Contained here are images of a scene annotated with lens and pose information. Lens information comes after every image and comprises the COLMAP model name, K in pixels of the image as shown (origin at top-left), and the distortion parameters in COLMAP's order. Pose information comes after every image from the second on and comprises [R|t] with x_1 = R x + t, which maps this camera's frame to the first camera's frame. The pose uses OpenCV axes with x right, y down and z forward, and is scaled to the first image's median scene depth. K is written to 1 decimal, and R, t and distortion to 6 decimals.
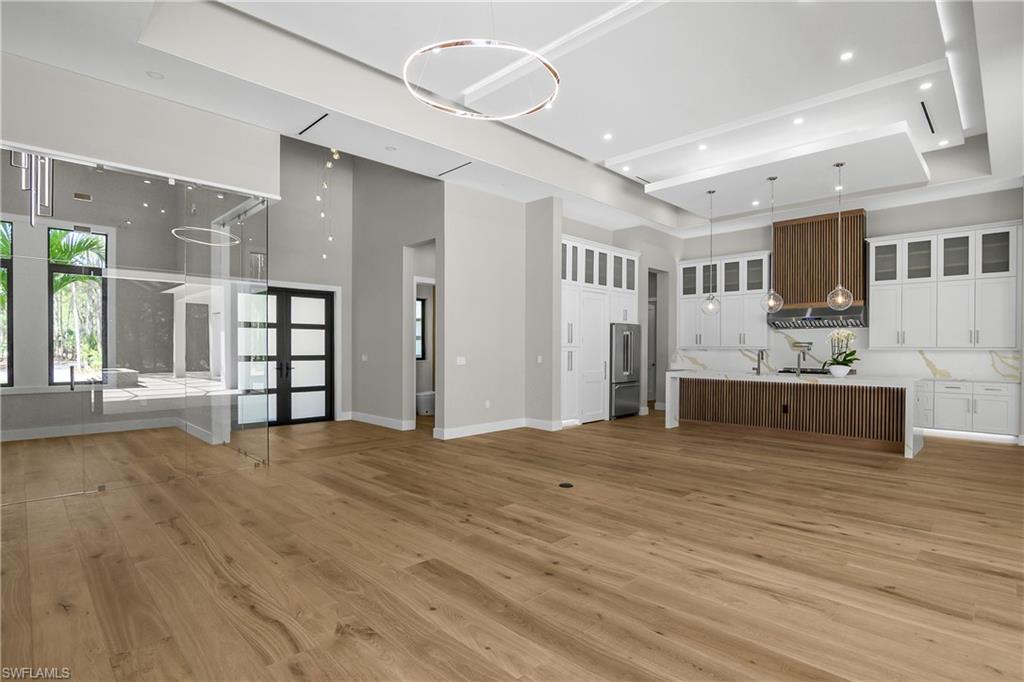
lens RADIAL K [[510.0, 0, 504.0], [0, 510.0, 353.4], [0, 0, 1]] dist [-0.032375, 0.010579]
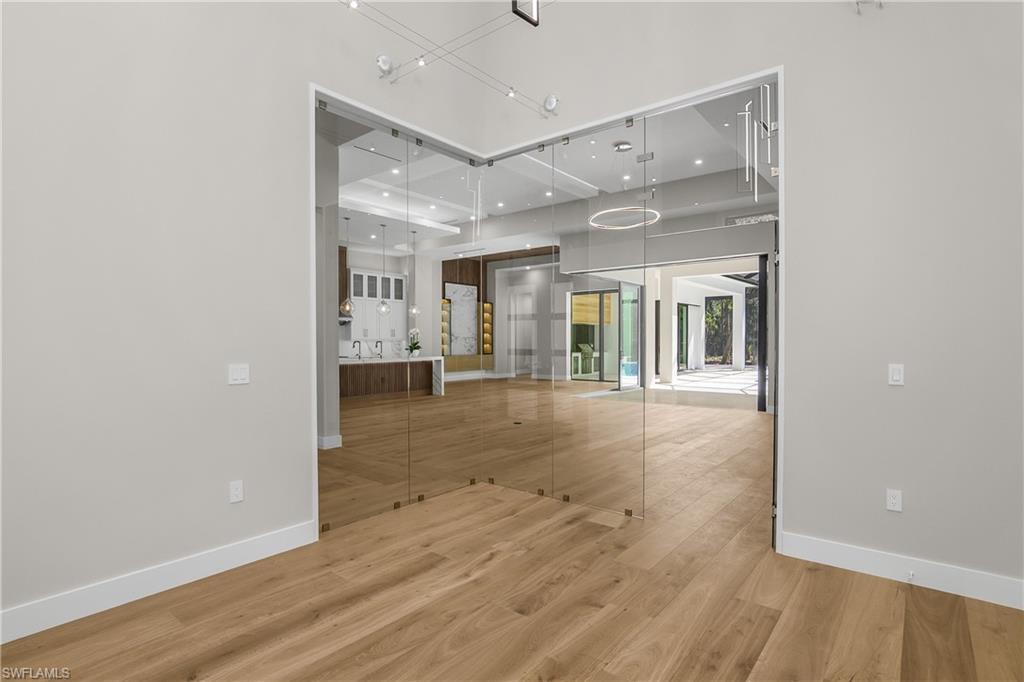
lens RADIAL K [[510.0, 0, 509.8], [0, 510.0, 344.4], [0, 0, 1]] dist [-0.032375, 0.010579]
pose [[-0.112421, -0.011496, 0.993594, -1.057350], [0.014412, 0.999809, 0.013199, -0.011266], [-0.993556, 0.015803, -0.112234, 0.848474]]
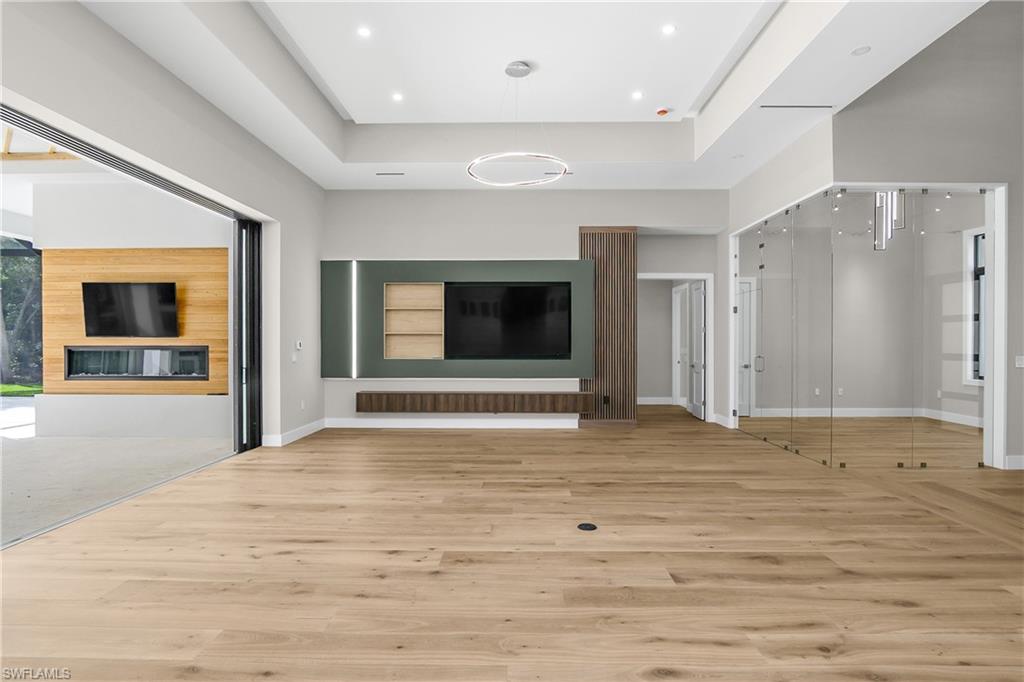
lens RADIAL K [[510.0, 0, 514.8], [0, 510.0, 345.7], [0, 0, 1]] dist [-0.032375, 0.010579]
pose [[-0.708929, -0.000420, -0.705280, 0.510678], [-0.011972, 0.999863, 0.011438, -0.009378], [0.705178, 0.016552, -0.708837, 1.024066]]
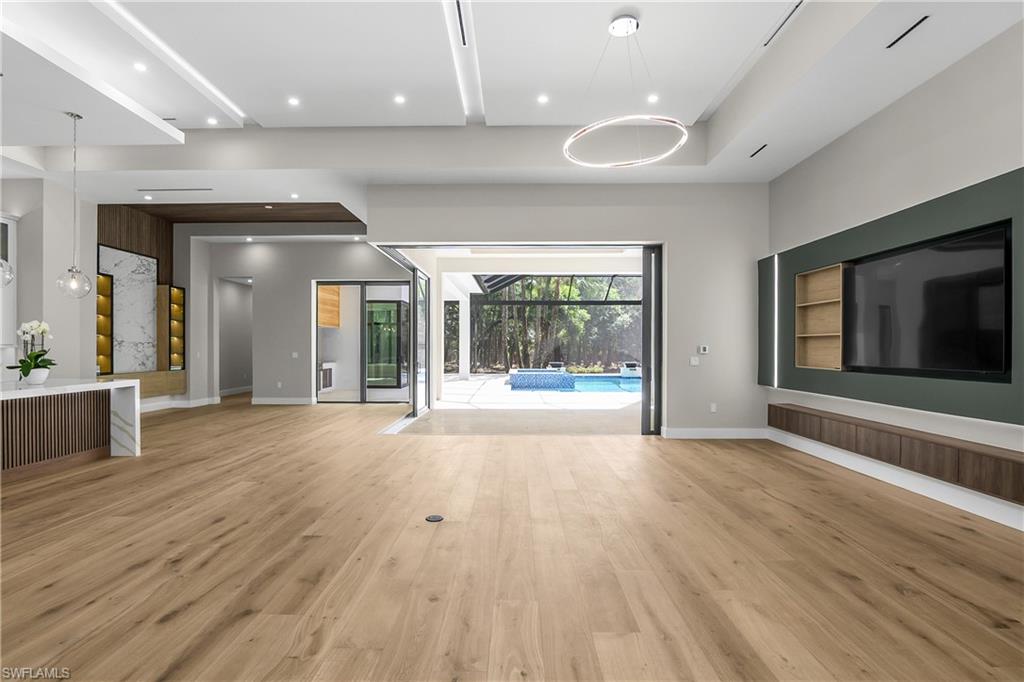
lens RADIAL K [[510.0, 0, 509.7], [0, 510.0, 352.8], [0, 0, 1]] dist [-0.032375, 0.010579]
pose [[-0.707410, -0.012692, 0.706690, -0.371146], [0.005045, 0.999723, 0.023006, -0.013854], [-0.706786, 0.019840, -0.707150, 1.045045]]
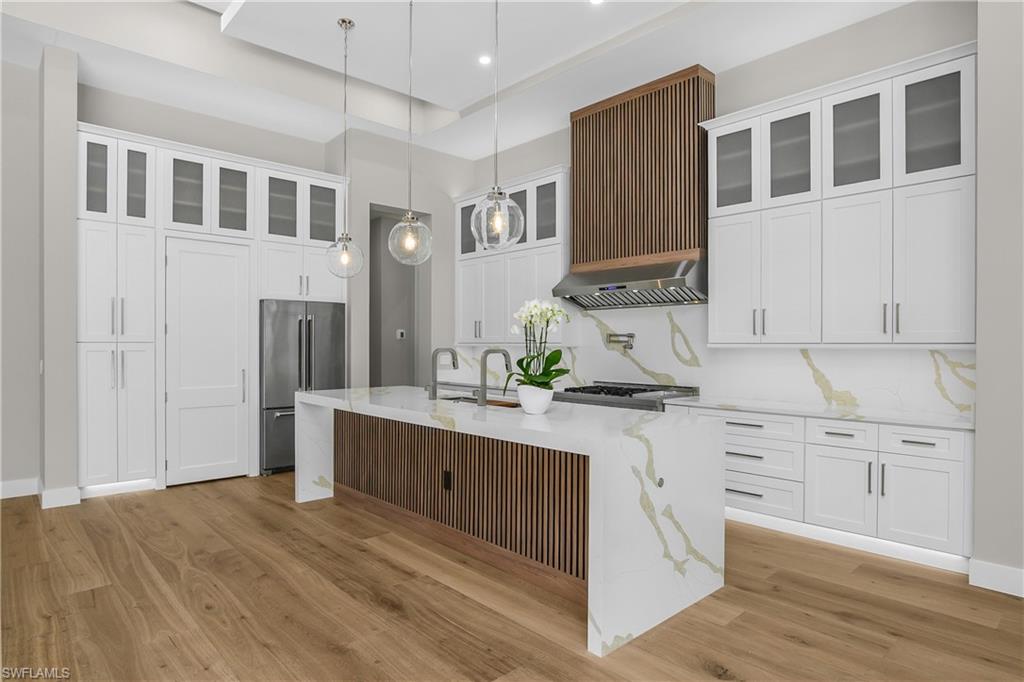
lens RADIAL K [[567.3, 0, 512.9], [0, 567.3, 353.2], [0, 0, 1]] dist [-0.029604, 0.002631]
pose [[0.999509, 0.000367, -0.031318, 0.674183], [-0.000256, 0.999994, 0.003551, -0.004712], [0.031319, -0.003542, 0.999503, 0.536024]]
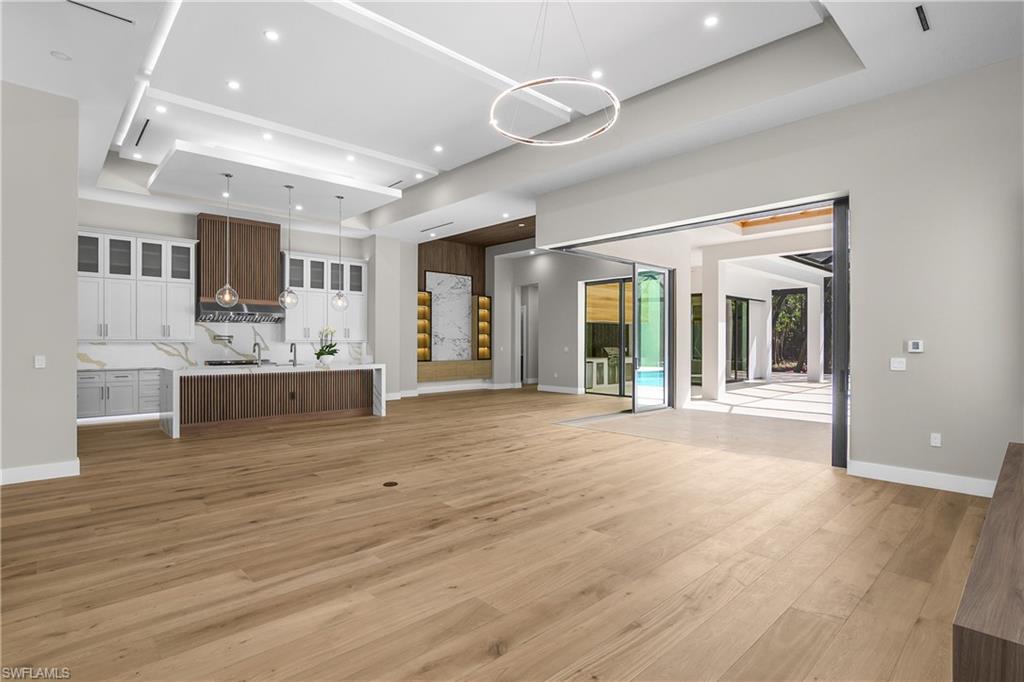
lens RADIAL K [[510.0, 0, 510.6], [0, 510.0, 339.5], [0, 0, 1]] dist [-0.032375, 0.010579]
pose [[0.017519, 0.000830, 0.999846, -0.593548], [0.010872, 0.999940, -0.001020, -0.008464], [-0.999787, 0.010889, 0.017509, 0.531954]]
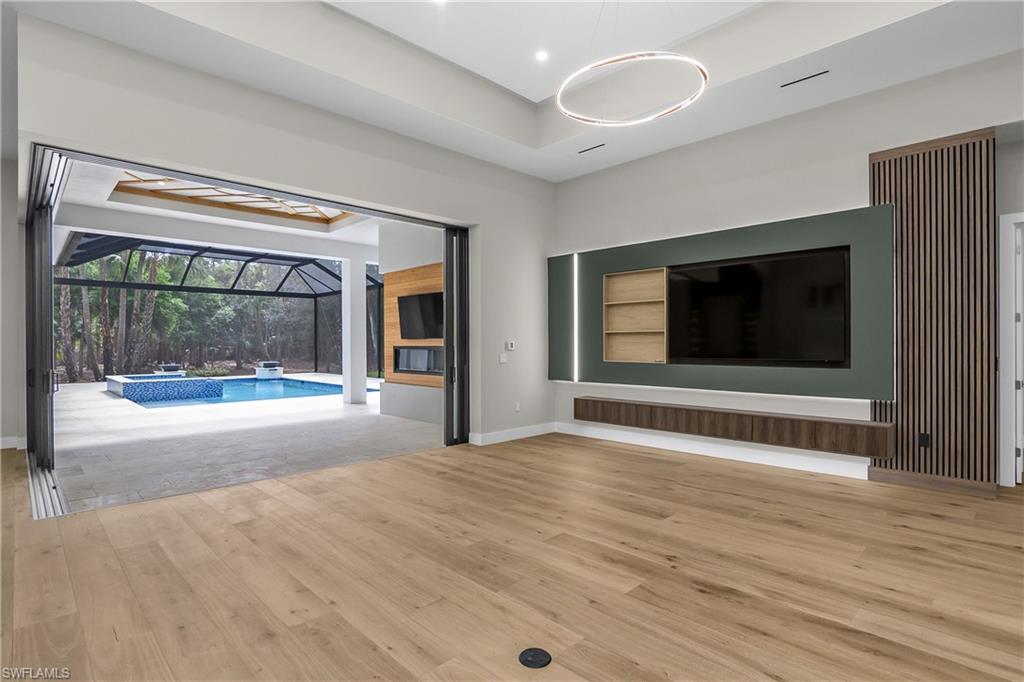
lens RADIAL K [[510.0, 0, 510.0], [0, 510.0, 347.3], [0, 0, 1]] dist [-0.032375, 0.010579]
pose [[-0.999997, 0.000248, -0.002474, 0.102227], [0.000195, 0.999771, 0.021395, -0.012362], [0.002478, 0.021395, -0.999768, 1.010749]]
